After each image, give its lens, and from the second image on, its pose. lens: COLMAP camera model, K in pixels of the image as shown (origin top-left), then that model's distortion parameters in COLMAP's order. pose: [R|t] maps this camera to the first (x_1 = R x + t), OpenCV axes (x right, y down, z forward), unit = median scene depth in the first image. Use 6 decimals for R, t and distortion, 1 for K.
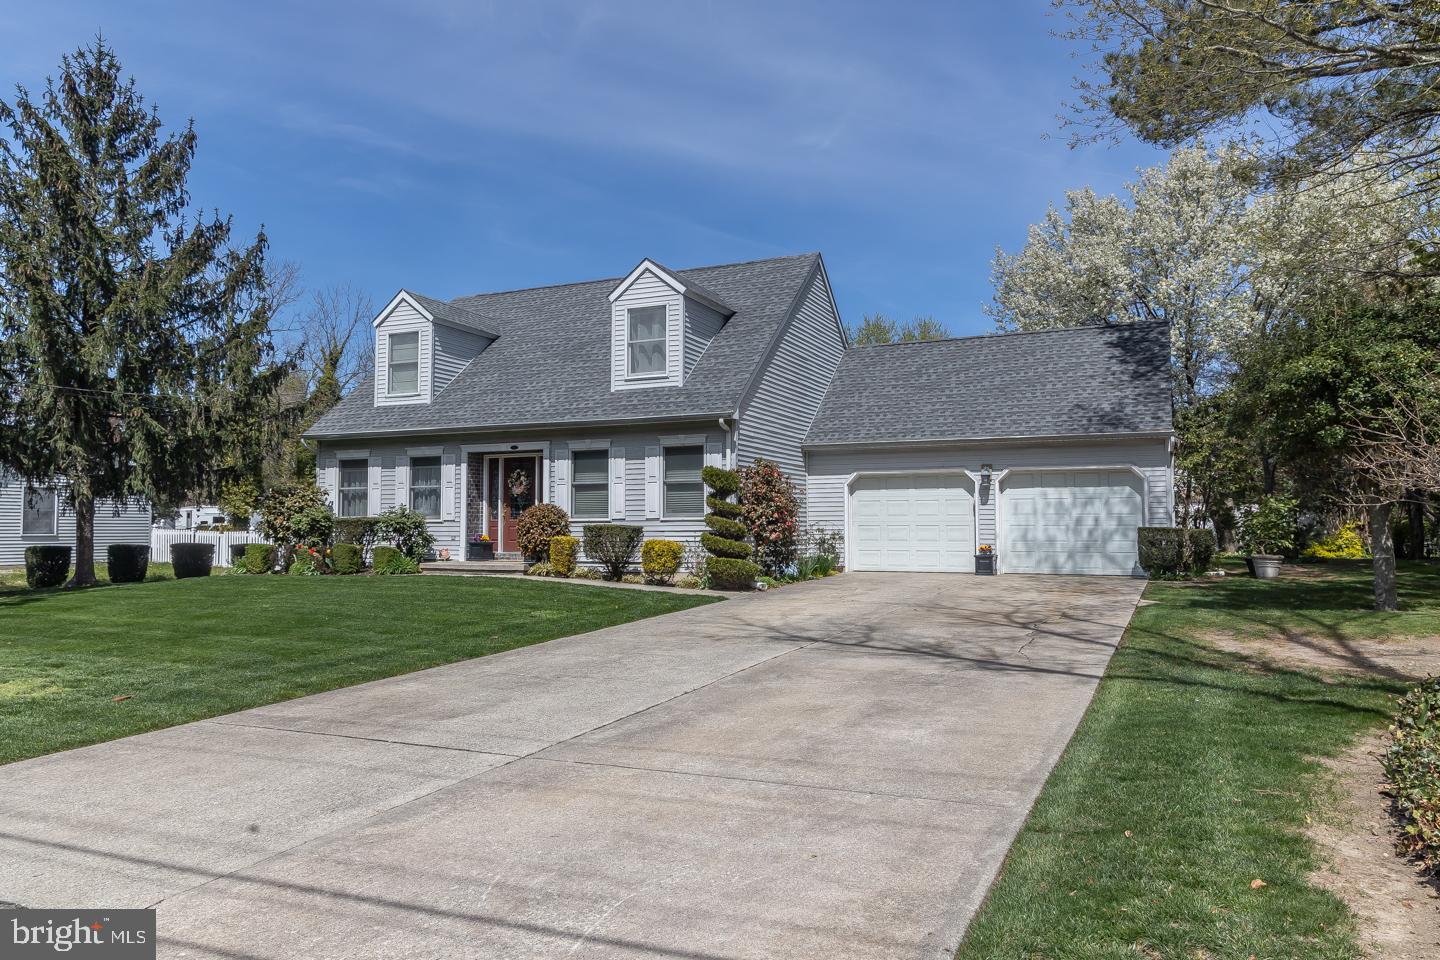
lens RADIAL K [[1004.5, 0, 731.2], [0, 1004.5, 476.0], [0, 0, 1]] dist [0.006258, -0.001762]
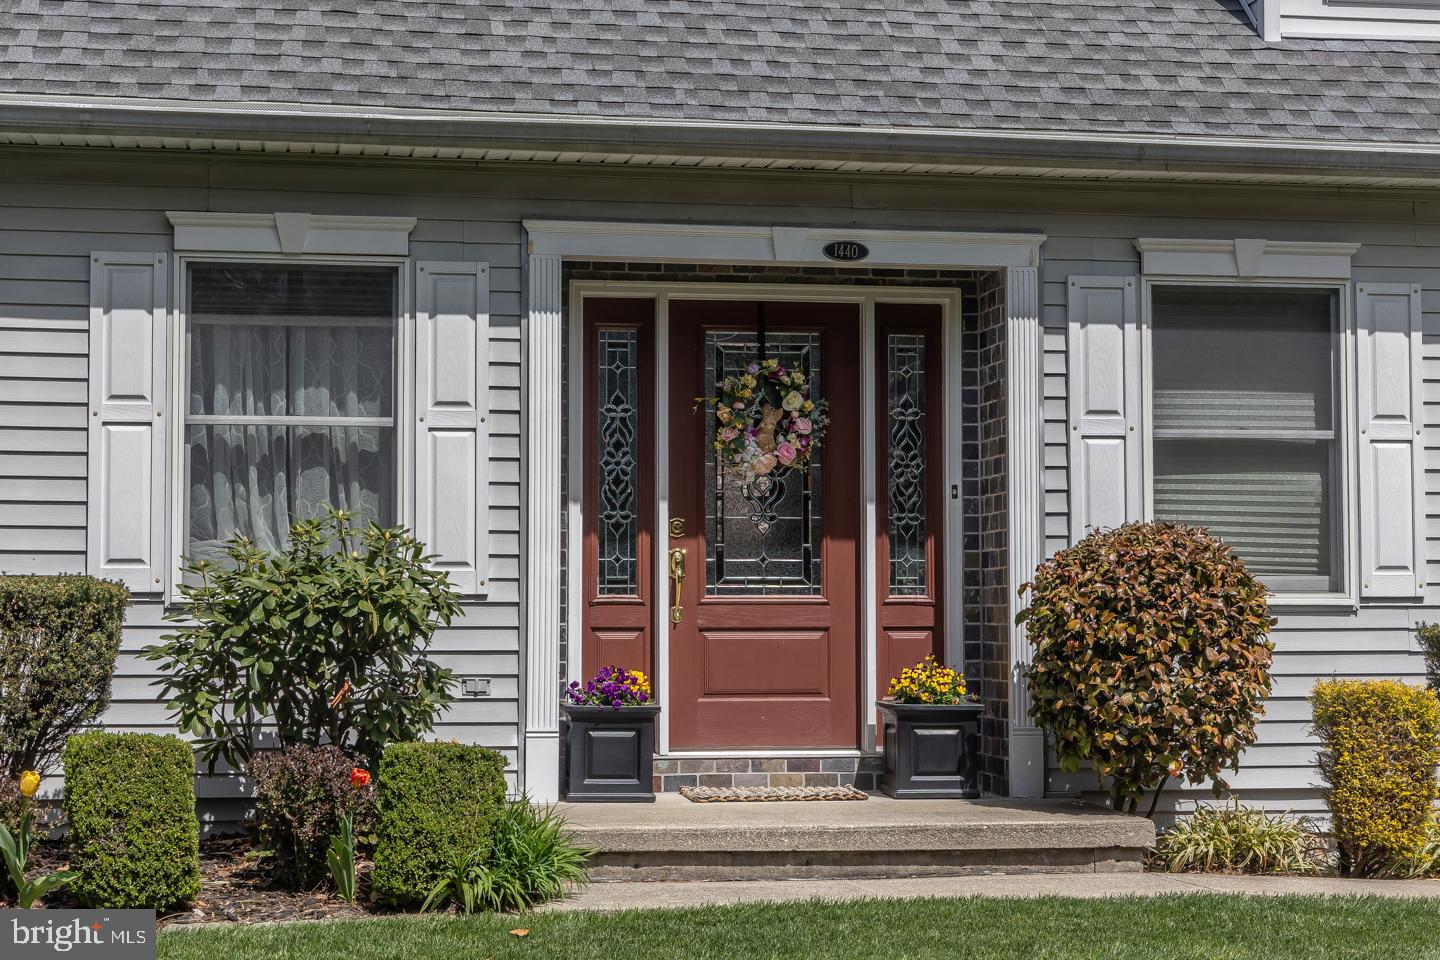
lens RADIAL K [[2546.4, 0, 720.0], [0, 2546.4, 480.0], [0, 0, 1]] dist [0.006299, 0.108840]
pose [[0.829498, 0.032466, 0.557565, -0.538049], [-0.032174, 0.999429, -0.010331, 0.025797], [-0.557582, -0.009370, 0.830069, 0.582944]]
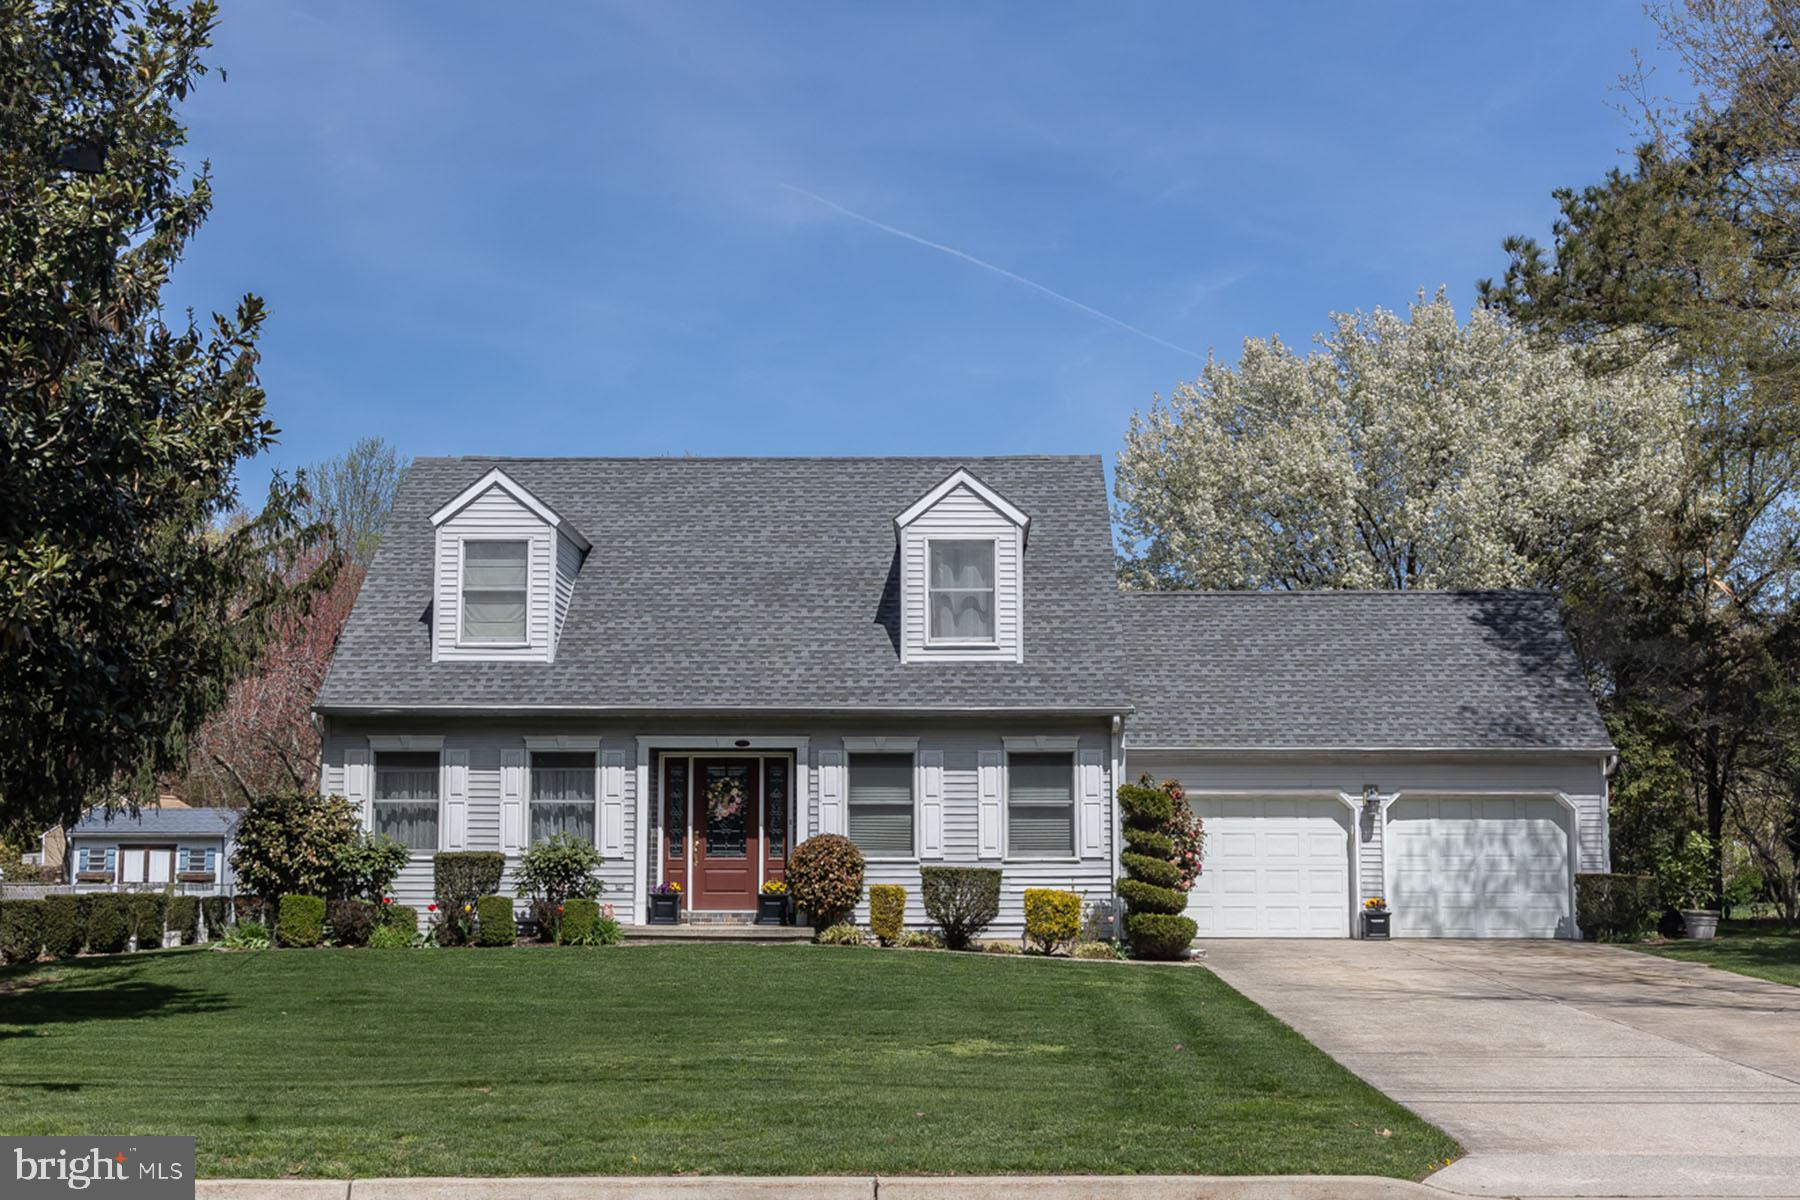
lens RADIAL K [[2290.0, 0, 900.0], [0, 2290.0, 600.0], [0, 0, 1]] dist [-0.003877, 0.014042]
pose [[0.913529, 0.052146, 0.403418, -0.721485], [-0.025454, 0.997134, -0.071251, -0.018488], [-0.405977, 0.054821, 0.912238, -0.365968]]
